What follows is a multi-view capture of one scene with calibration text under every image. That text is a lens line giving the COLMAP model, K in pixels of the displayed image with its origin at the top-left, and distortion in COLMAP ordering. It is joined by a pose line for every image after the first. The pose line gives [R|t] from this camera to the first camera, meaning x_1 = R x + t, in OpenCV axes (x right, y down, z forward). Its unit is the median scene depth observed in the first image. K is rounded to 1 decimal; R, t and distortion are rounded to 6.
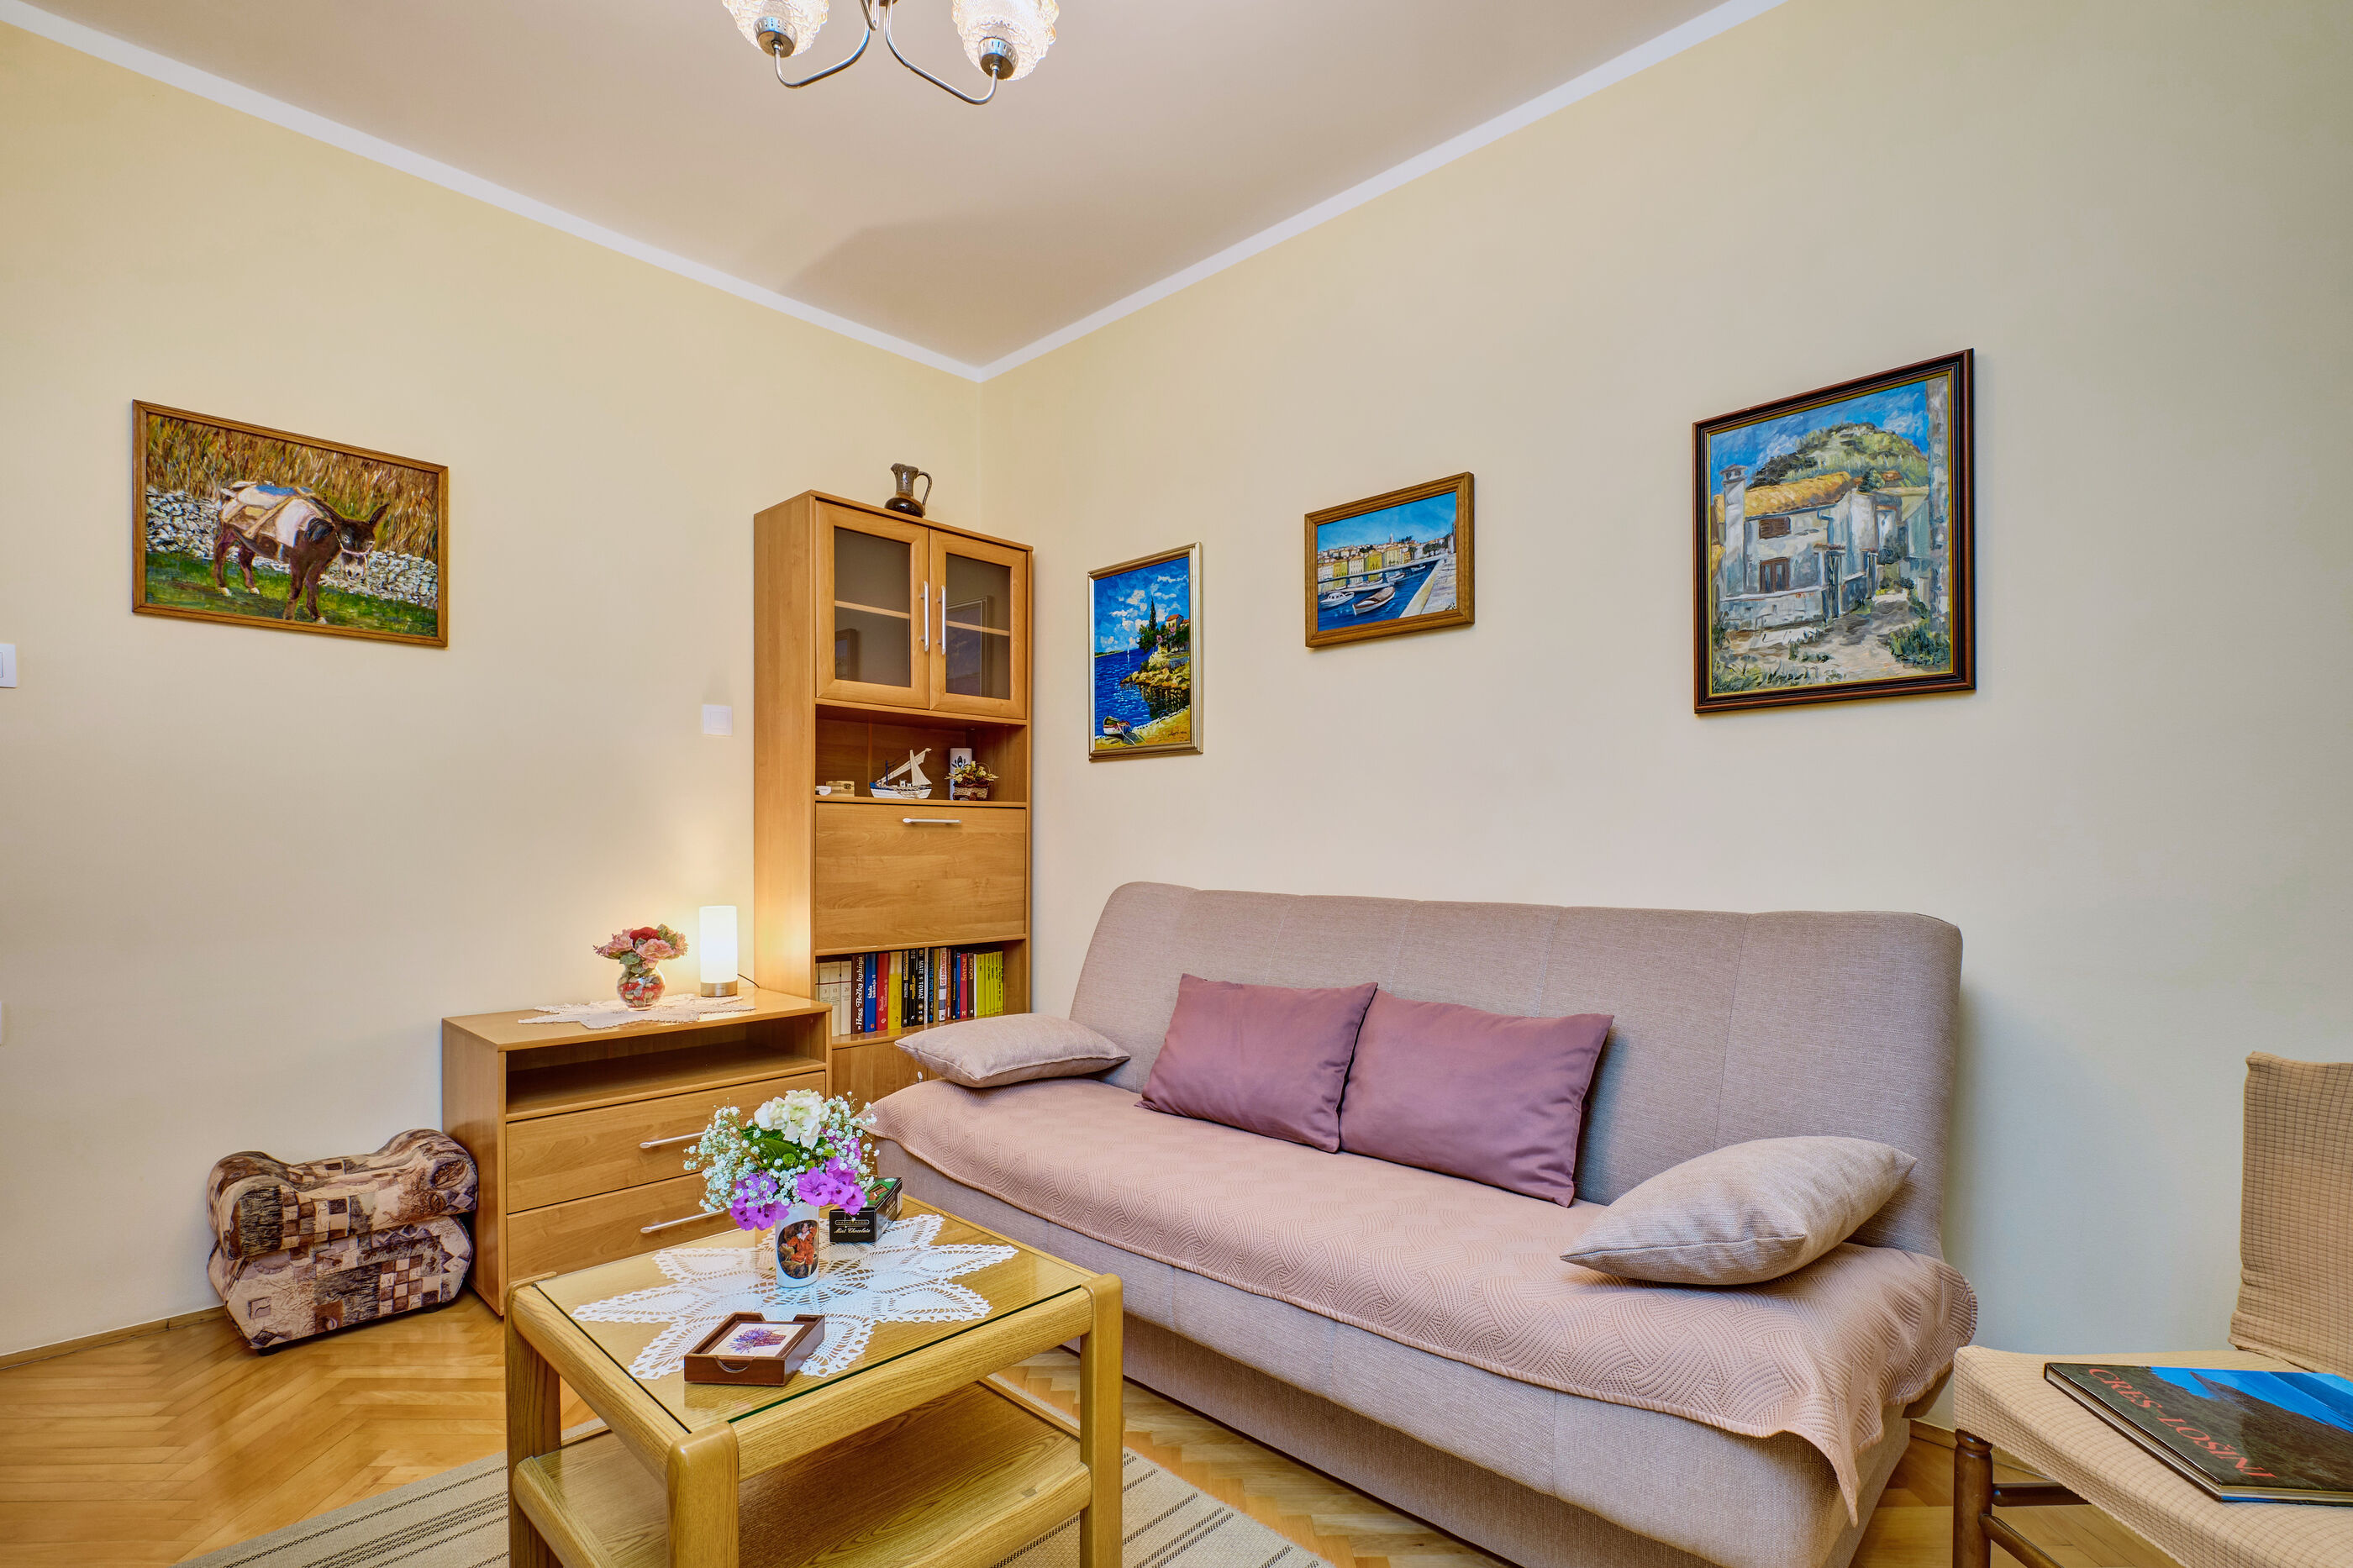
lens RADIAL K [[1045.0, 0, 1154.1], [0, 1045.0, 858.6], [0, 0, 1]] dist [0.002327, -0.003404]
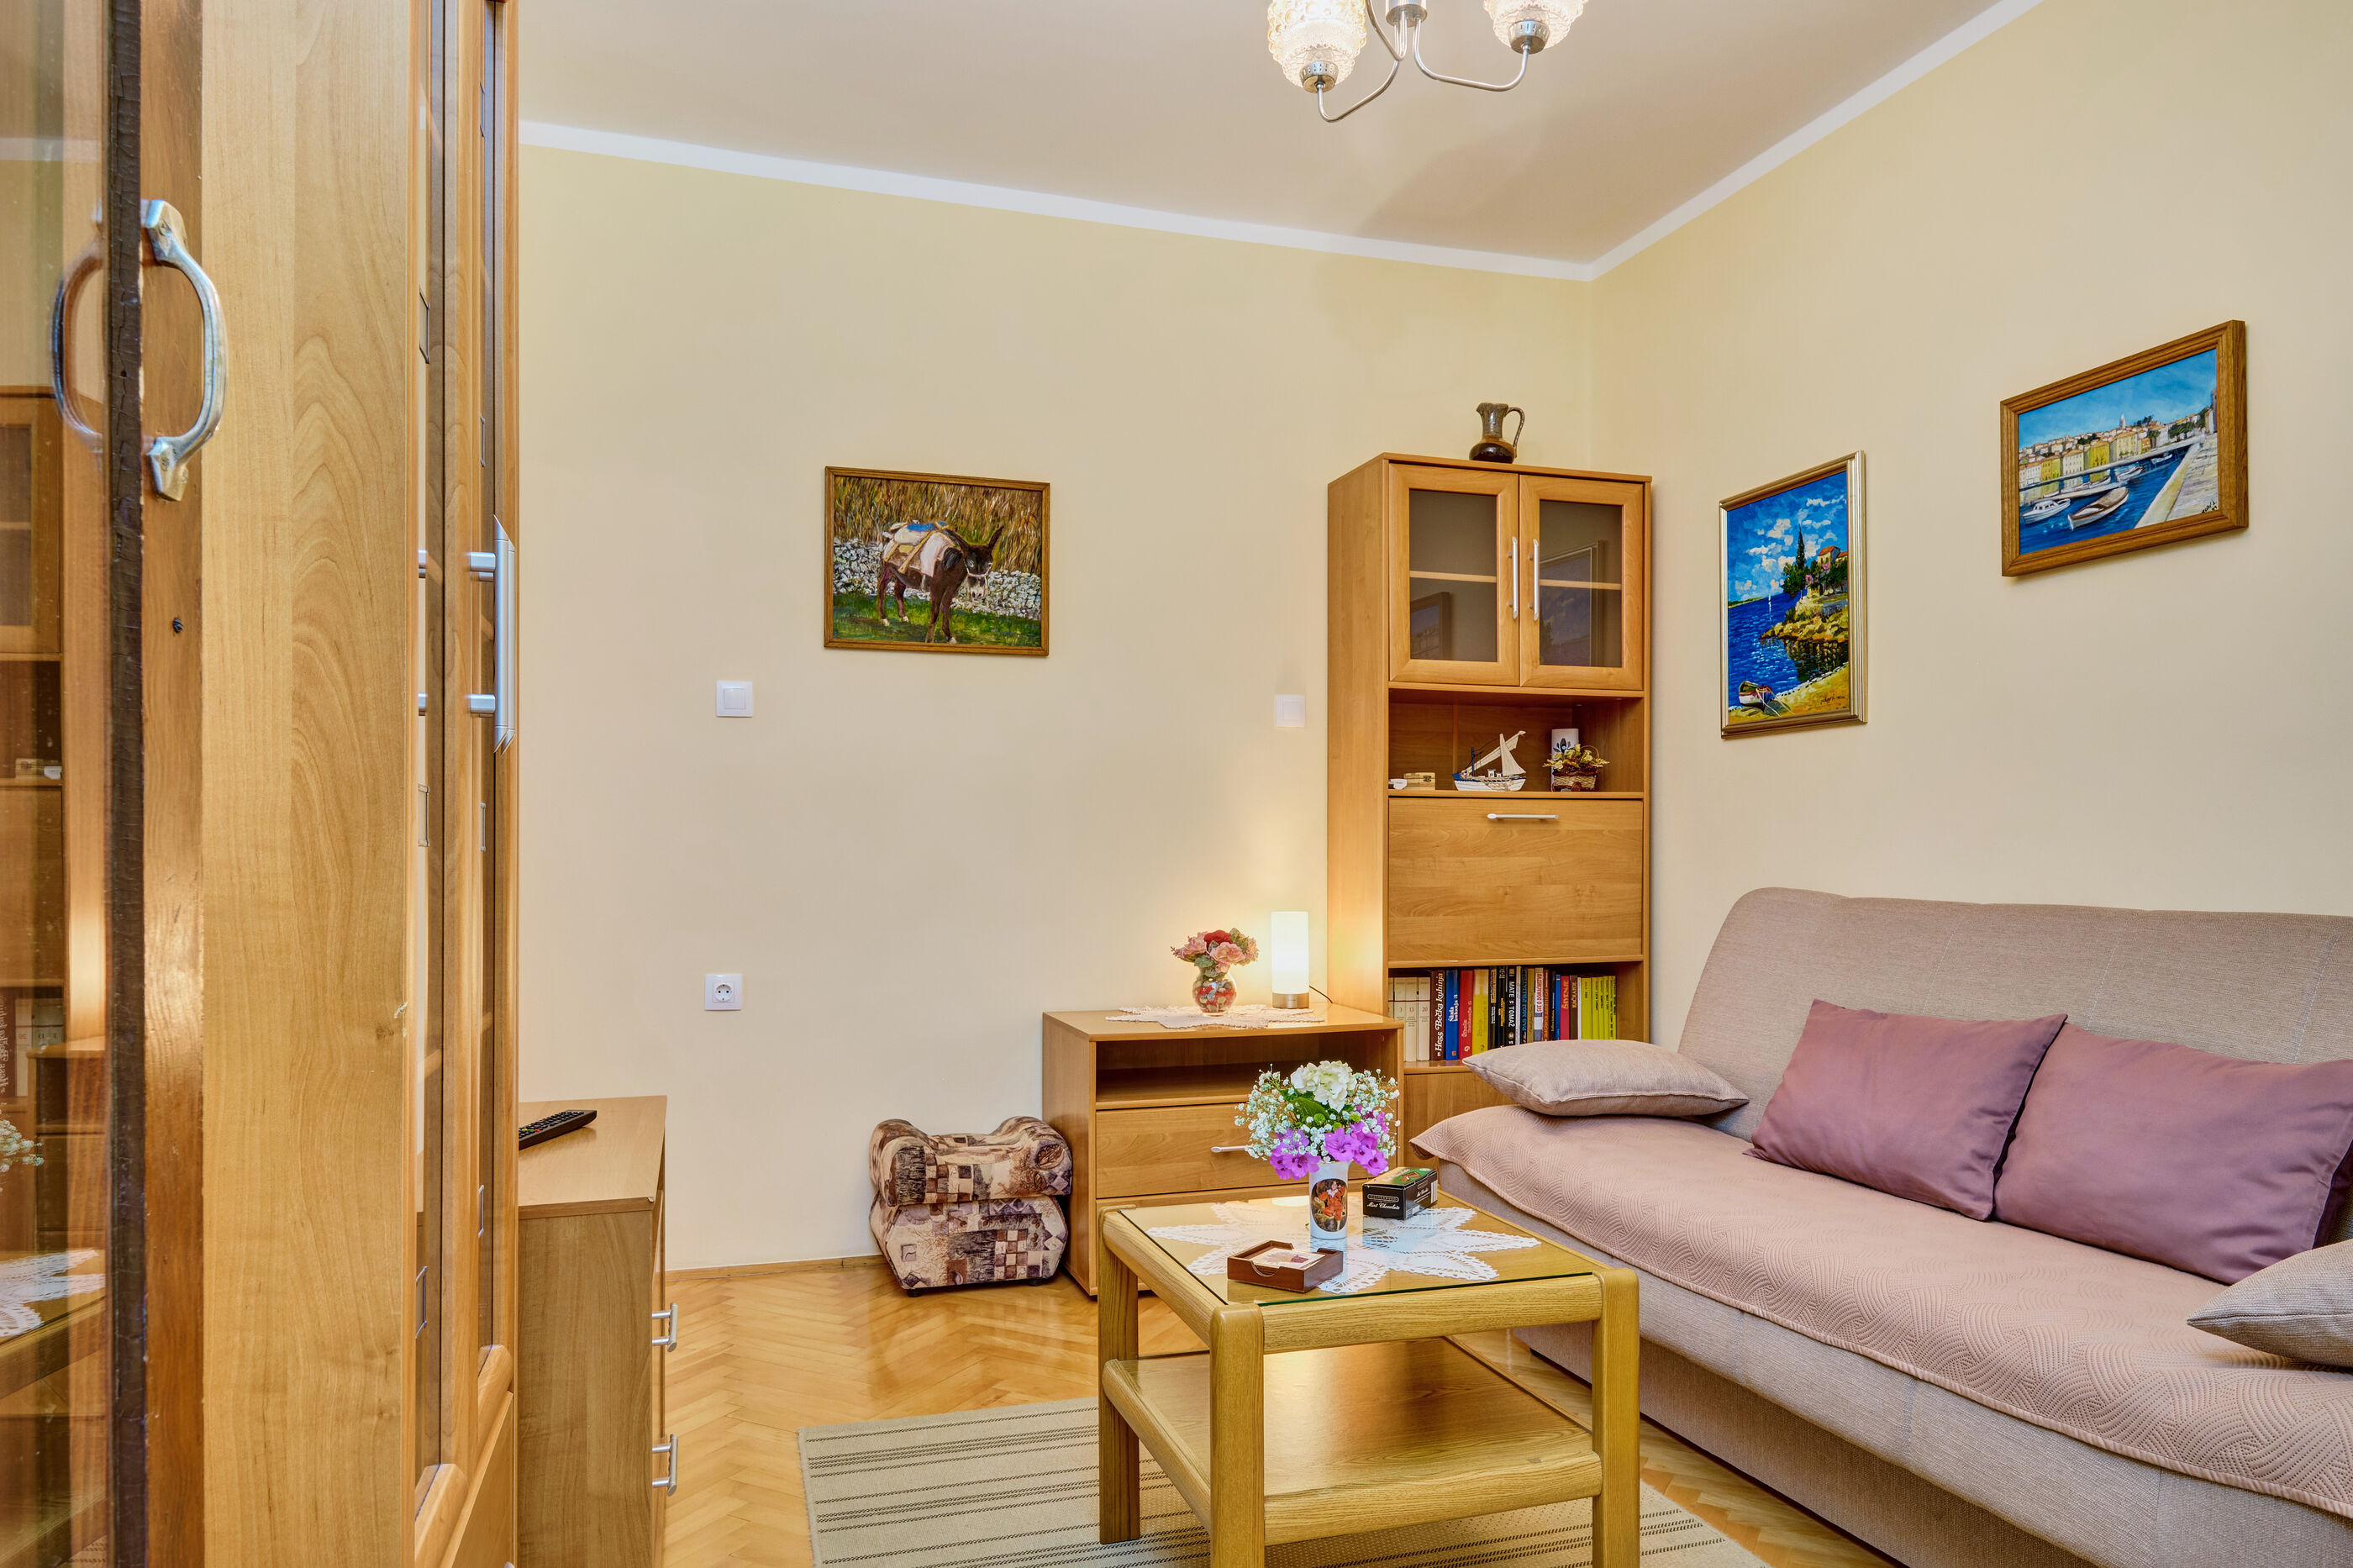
lens RADIAL K [[1430.6, 0, 1205.0], [0, 1430.6, 854.0], [0, 0, 1]] dist [0.015258, -0.004056]
pose [[0.889297, -0.003986, -0.457313, 0.117213], [-0.003179, 0.999884, -0.014898, 0.016211], [0.457320, 0.014702, 0.889181, -0.199688]]
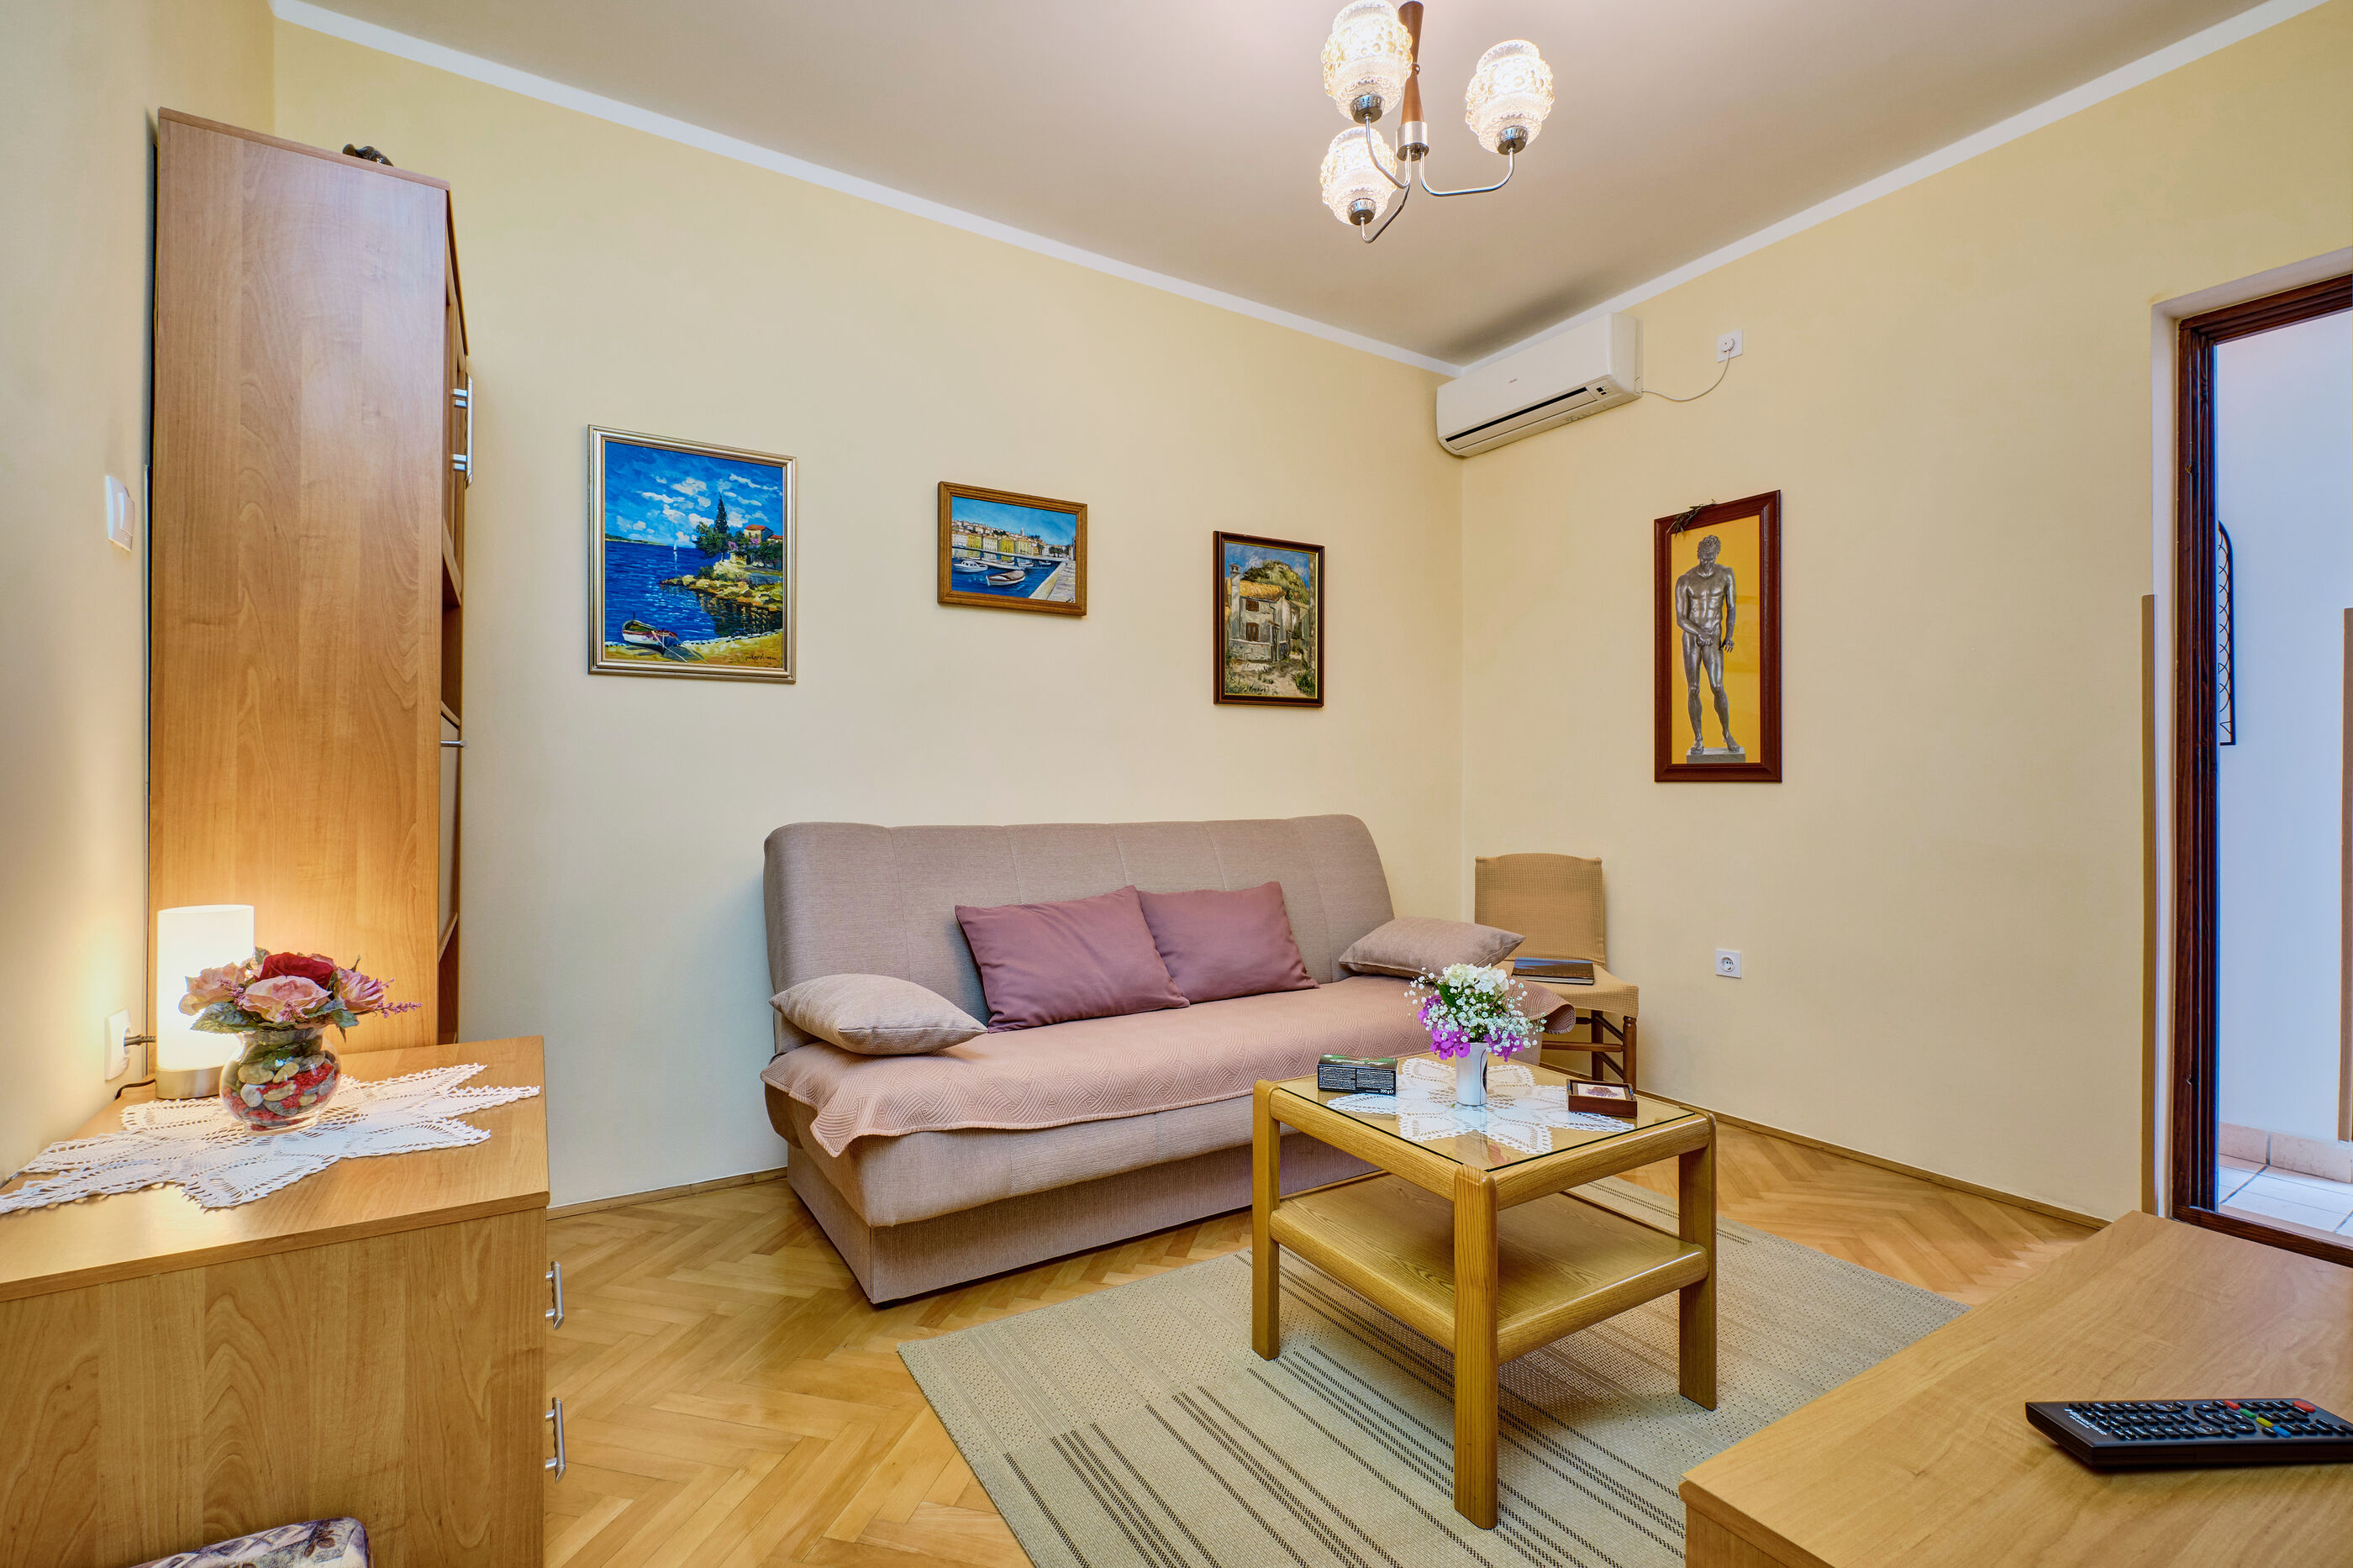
lens RADIAL K [[1045.0, 0, 1166.9], [0, 1045.0, 781.2], [0, 0, 1]] dist [0.002327, -0.003404]
pose [[0.263035, -0.007822, 0.964755, -0.935345], [0.007095, 0.999956, 0.006173, -0.020158], [-0.964760, 0.005221, 0.263079, 0.526690]]
